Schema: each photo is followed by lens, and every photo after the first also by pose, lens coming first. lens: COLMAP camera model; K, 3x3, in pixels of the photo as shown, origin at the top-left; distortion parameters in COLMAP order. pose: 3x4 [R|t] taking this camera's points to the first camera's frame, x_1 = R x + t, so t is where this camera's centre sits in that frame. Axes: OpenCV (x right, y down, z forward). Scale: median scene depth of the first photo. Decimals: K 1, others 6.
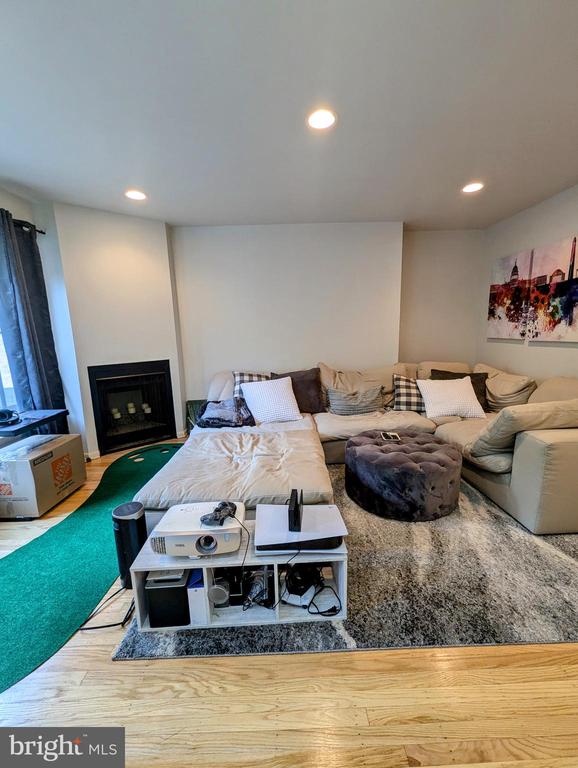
lens RADIAL K [[317.5, 0, 288.3], [0, 317.5, 384.1], [0, 0, 1]] dist [-0.000410, -0.000511]
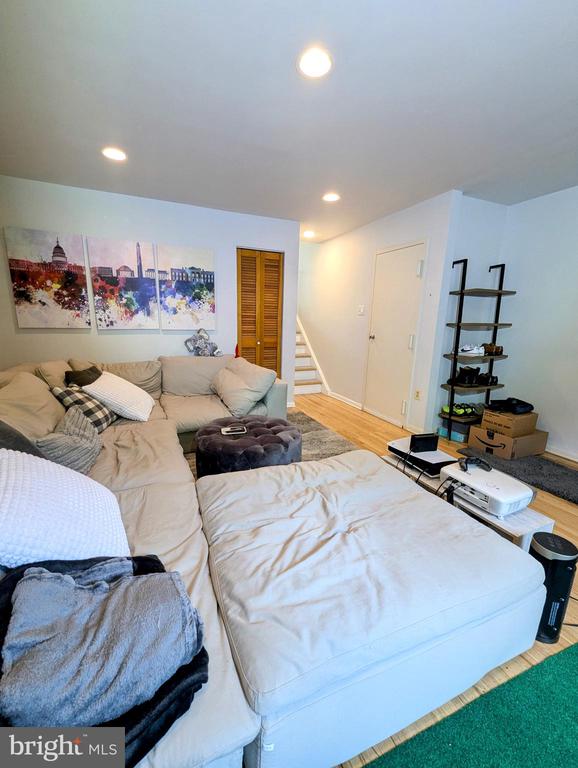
lens RADIAL K [[317.5, 0, 287.0], [0, 317.5, 385.9], [0, 0, 1]] dist [-0.000410, -0.000511]
pose [[-0.375683, -0.177482, 0.909595, -0.439373], [0.145166, 0.958105, 0.246904, -0.133168], [-0.915308, 0.224800, -0.334179, 0.866500]]
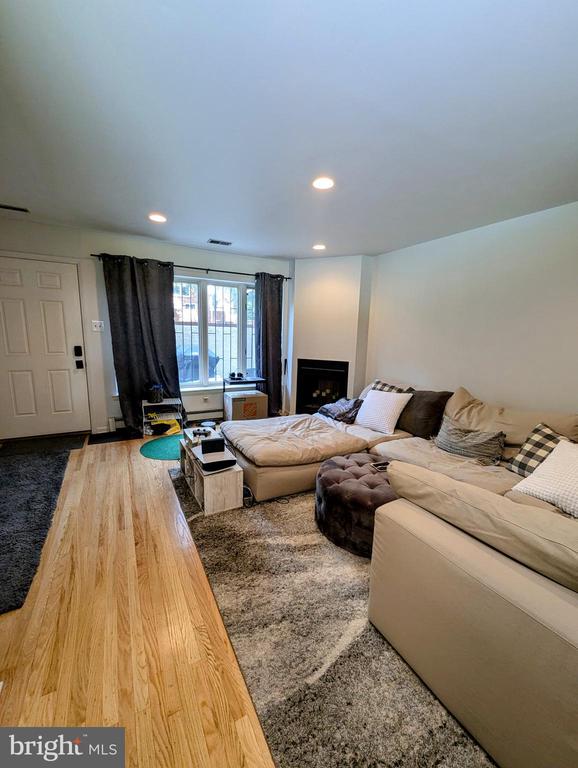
lens RADIAL K [[317.5, 0, 290.8], [0, 317.5, 385.9], [0, 0, 1]] dist [-0.000410, -0.000511]
pose [[0.460179, 0.190295, -0.867193, 0.729684], [-0.195719, 0.974474, 0.109977, -0.088132], [0.865984, 0.119117, 0.485677, 0.208388]]
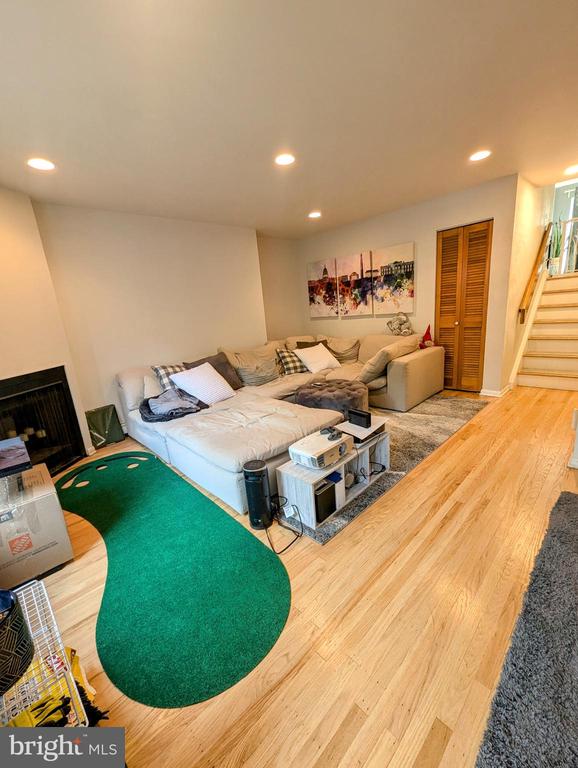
lens RADIAL K [[317.5, 0, 286.5], [0, 317.5, 384.0], [0, 0, 1]] dist [-0.000410, -0.000511]
pose [[0.738477, -0.194535, 0.645606, -0.551451], [0.183336, 0.979335, 0.085385, 0.006685], [-0.648875, 0.055308, 0.758882, -0.001631]]
